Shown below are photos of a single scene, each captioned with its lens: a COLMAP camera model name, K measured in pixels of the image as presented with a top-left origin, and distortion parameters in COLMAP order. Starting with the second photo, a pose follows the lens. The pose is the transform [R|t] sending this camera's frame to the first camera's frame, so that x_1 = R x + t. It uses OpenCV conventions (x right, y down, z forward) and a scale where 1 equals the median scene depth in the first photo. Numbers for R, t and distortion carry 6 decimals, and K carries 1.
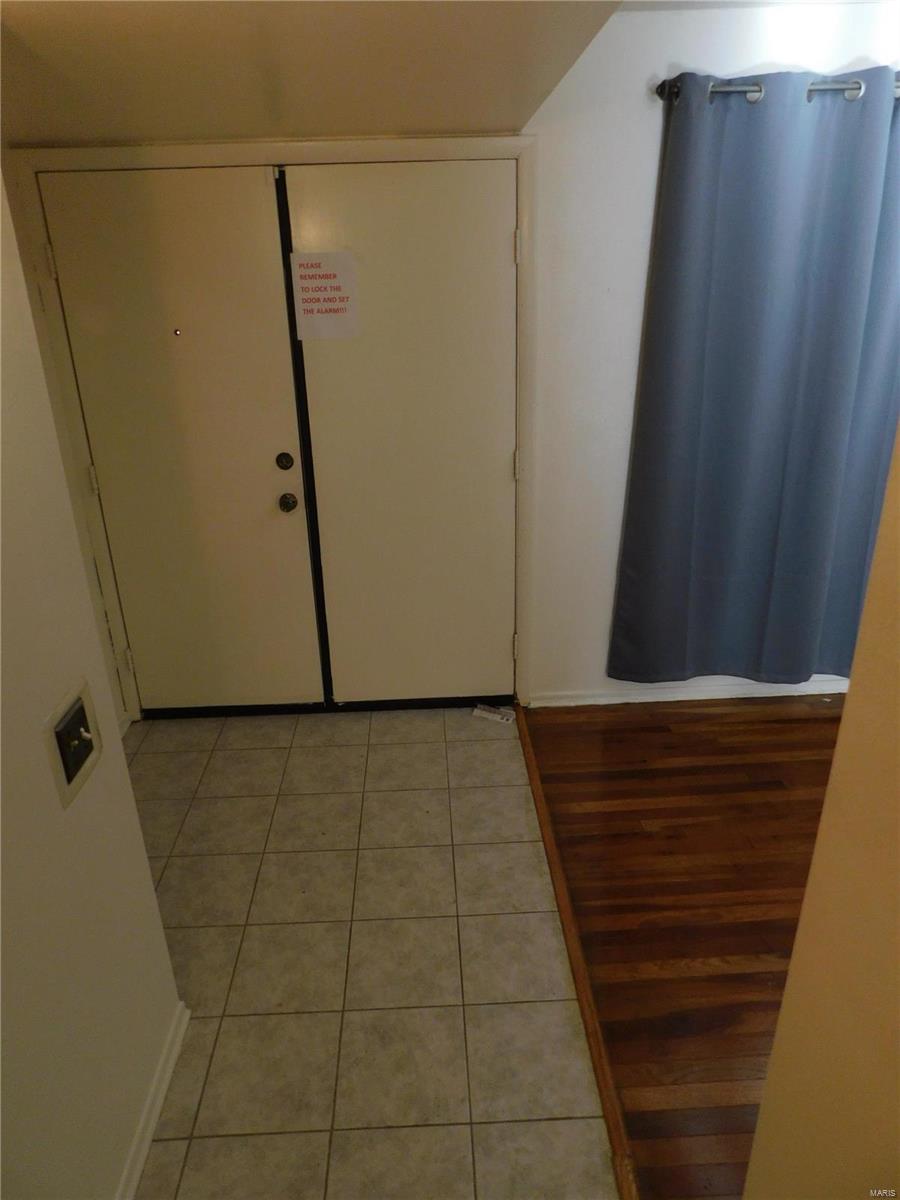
lens RADIAL K [[805.6, 0, 433.3], [0, 805.6, 596.3], [0, 0, 1]] dist [-0.068850, 0.058401]
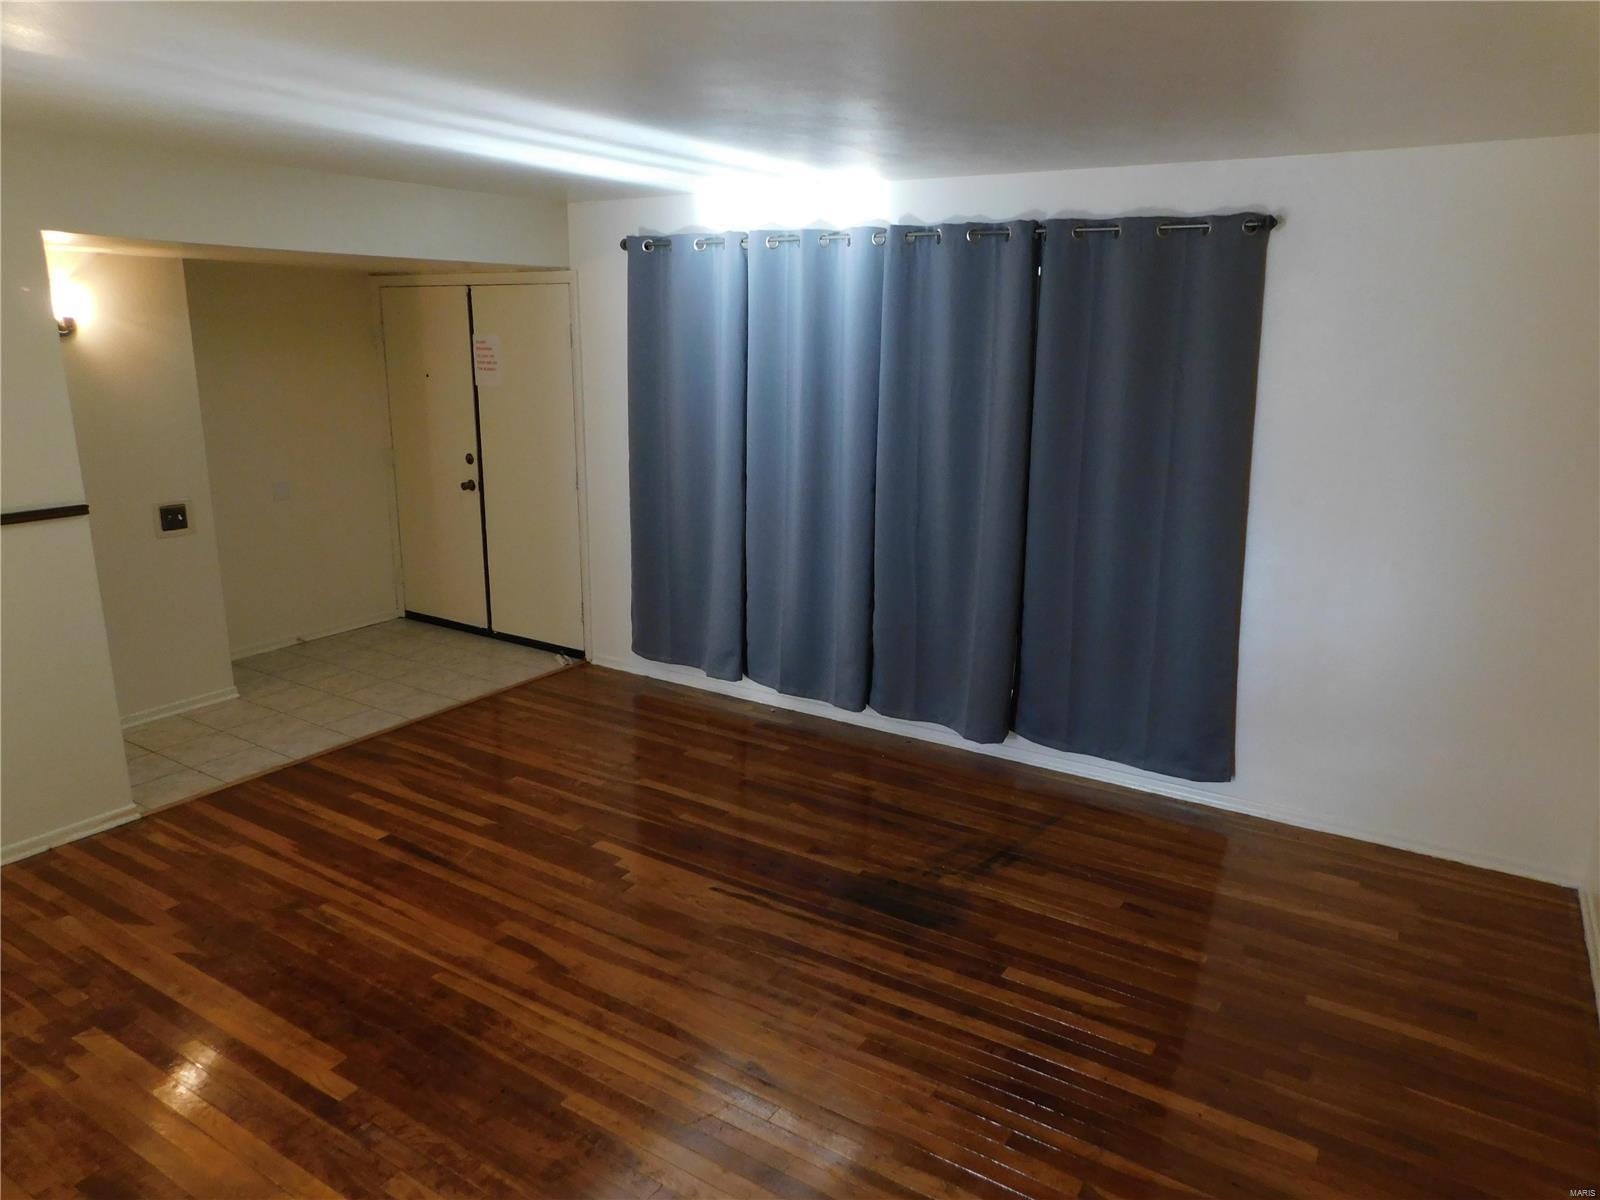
lens RADIAL K [[1074.2, 0, 800.0], [0, 1074.2, 600.0], [0, 0, 1]] dist [-0.068850, 0.058401]
pose [[0.826095, 0.176944, -0.535031, 1.544934], [-0.252786, 0.964899, -0.071195, 0.086720], [0.503653, 0.194062, 0.841827, -0.396481]]
